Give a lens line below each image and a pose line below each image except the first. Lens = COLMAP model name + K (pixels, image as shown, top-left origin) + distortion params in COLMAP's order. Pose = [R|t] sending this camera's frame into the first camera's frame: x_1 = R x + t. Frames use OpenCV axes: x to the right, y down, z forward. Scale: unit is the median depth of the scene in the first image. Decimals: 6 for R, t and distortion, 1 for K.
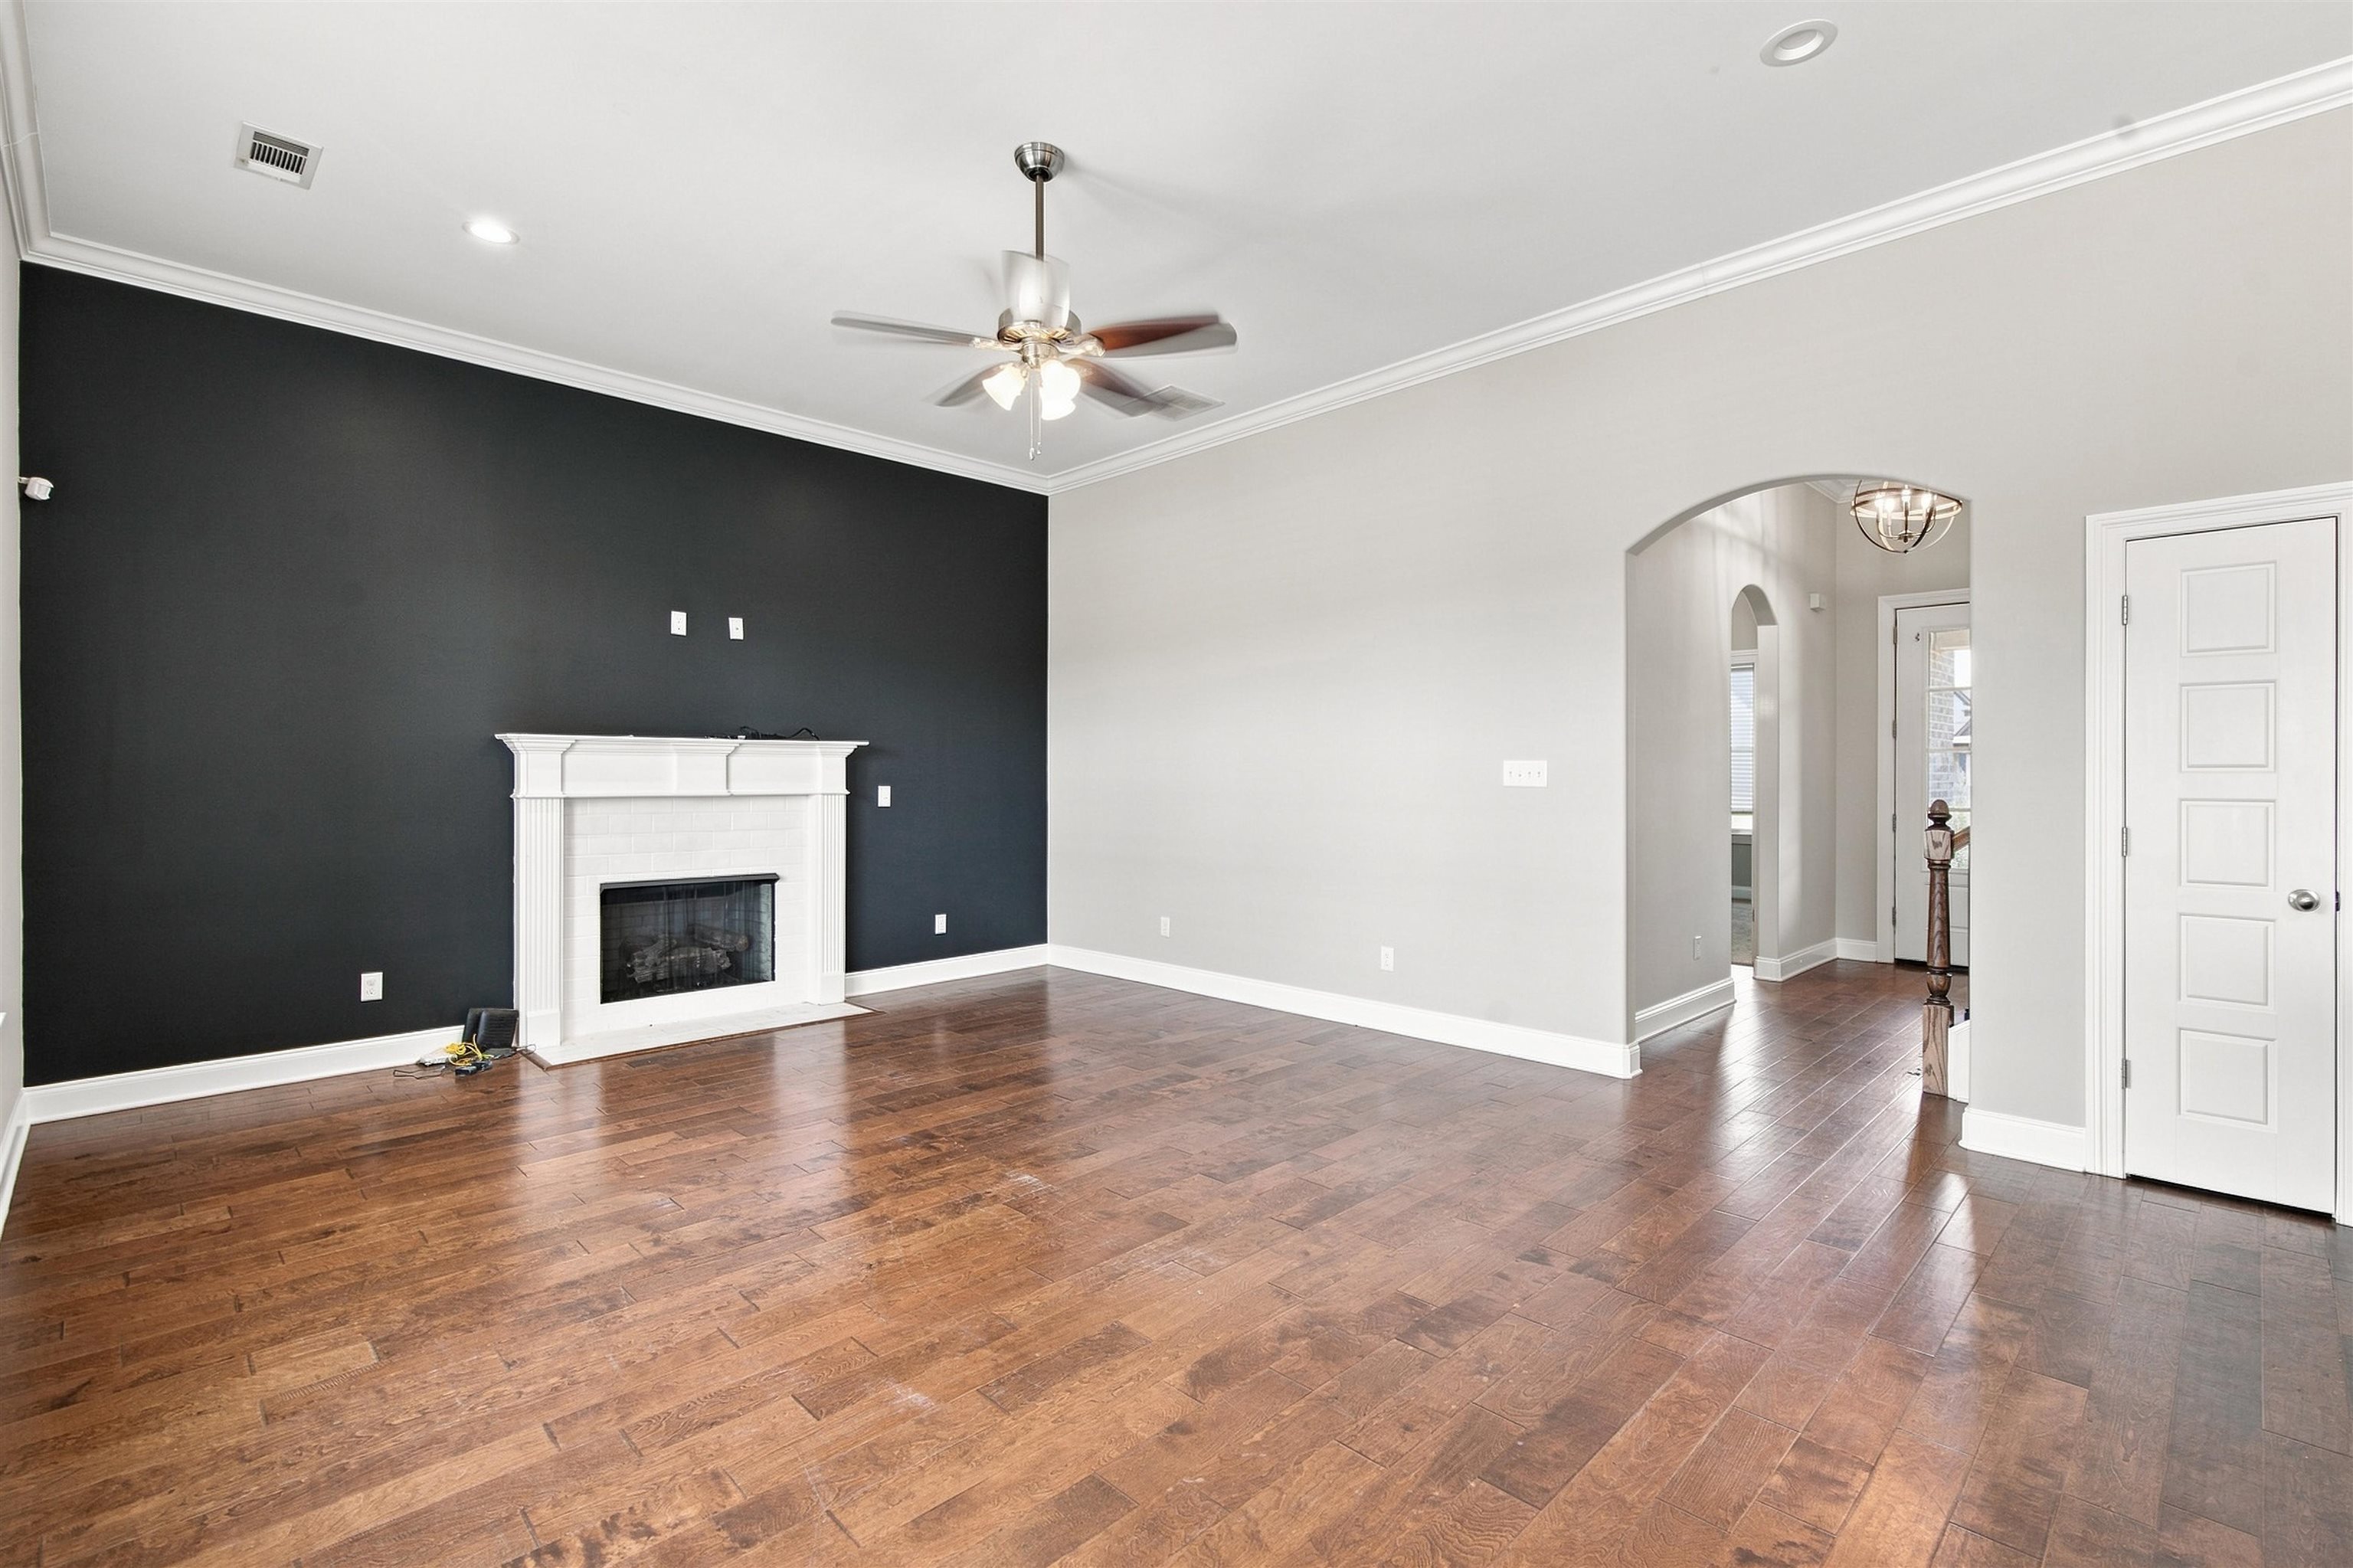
lens RADIAL K [[1092.4, 0, 1242.5], [0, 1092.4, 788.5], [0, 0, 1]] dist [0.015950, 0.000536]
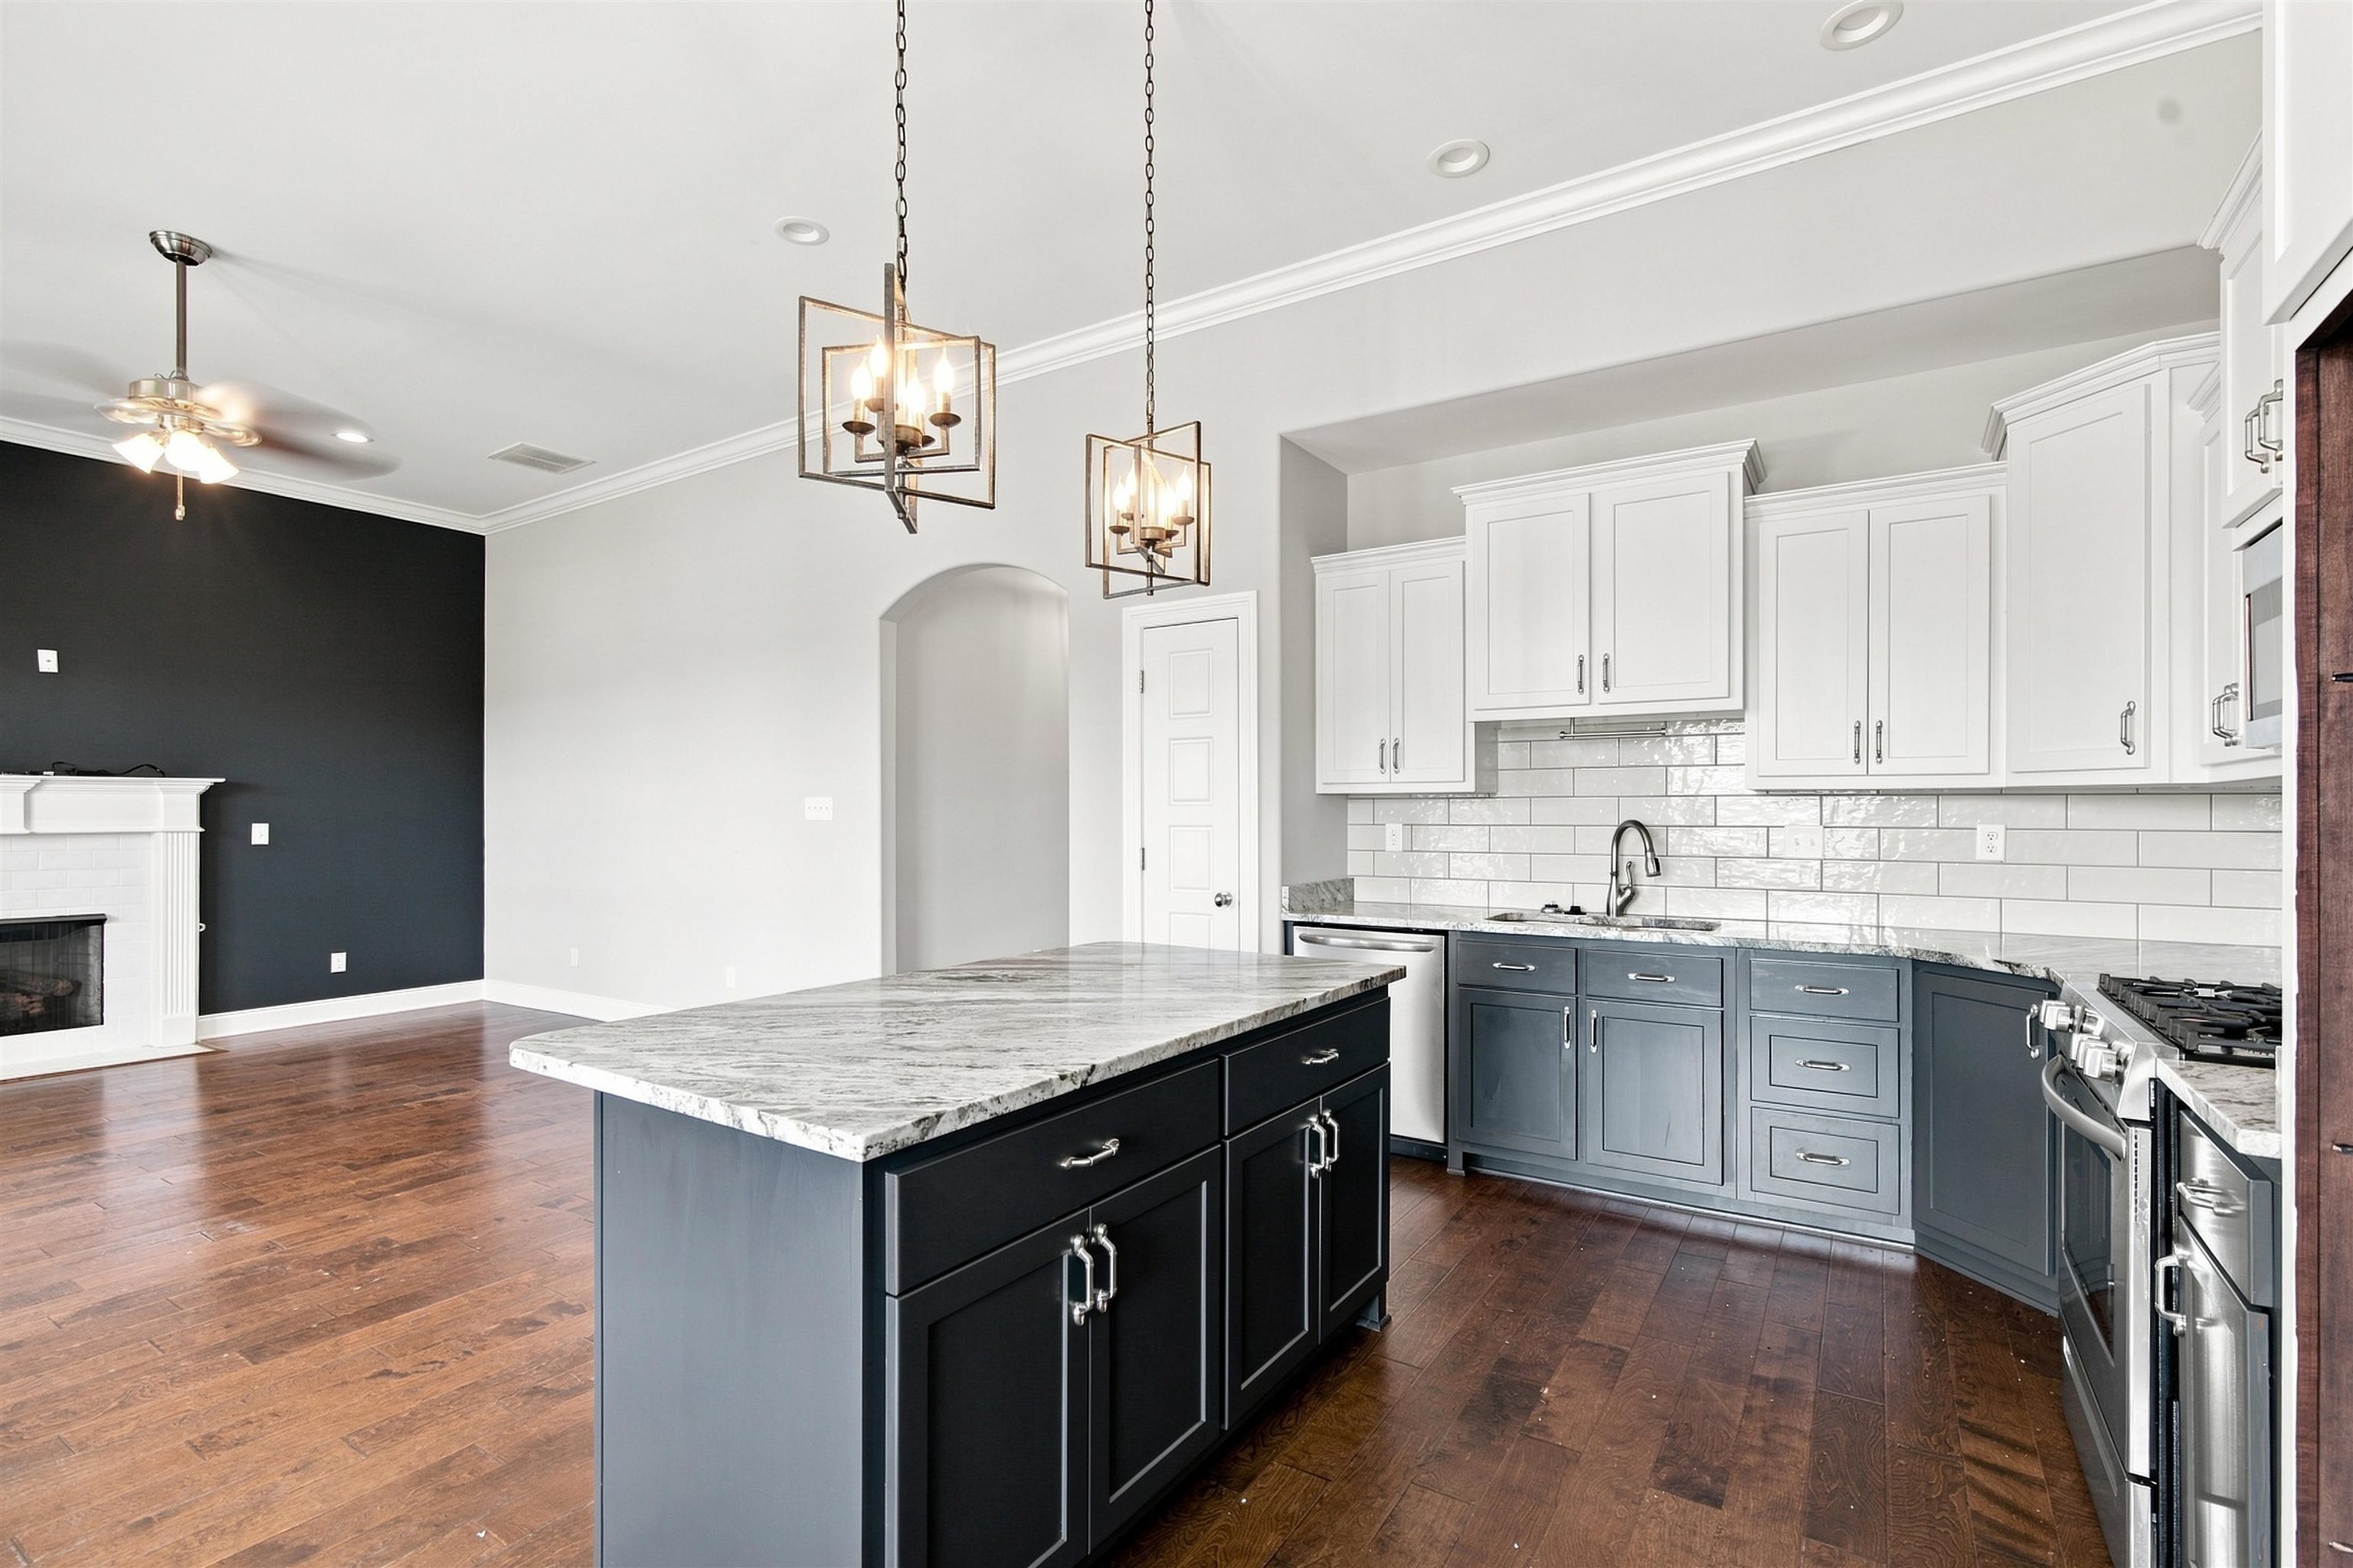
lens RADIAL K [[1092.4, 0, 1179.4], [0, 1092.4, 816.5], [0, 0, 1]] dist [0.015950, 0.000536]
pose [[0.980808, -0.004652, 0.194918, 0.316086], [0.006582, 0.999935, -0.009256, 0.006346], [-0.194863, 0.010362, 0.980776, -0.149748]]
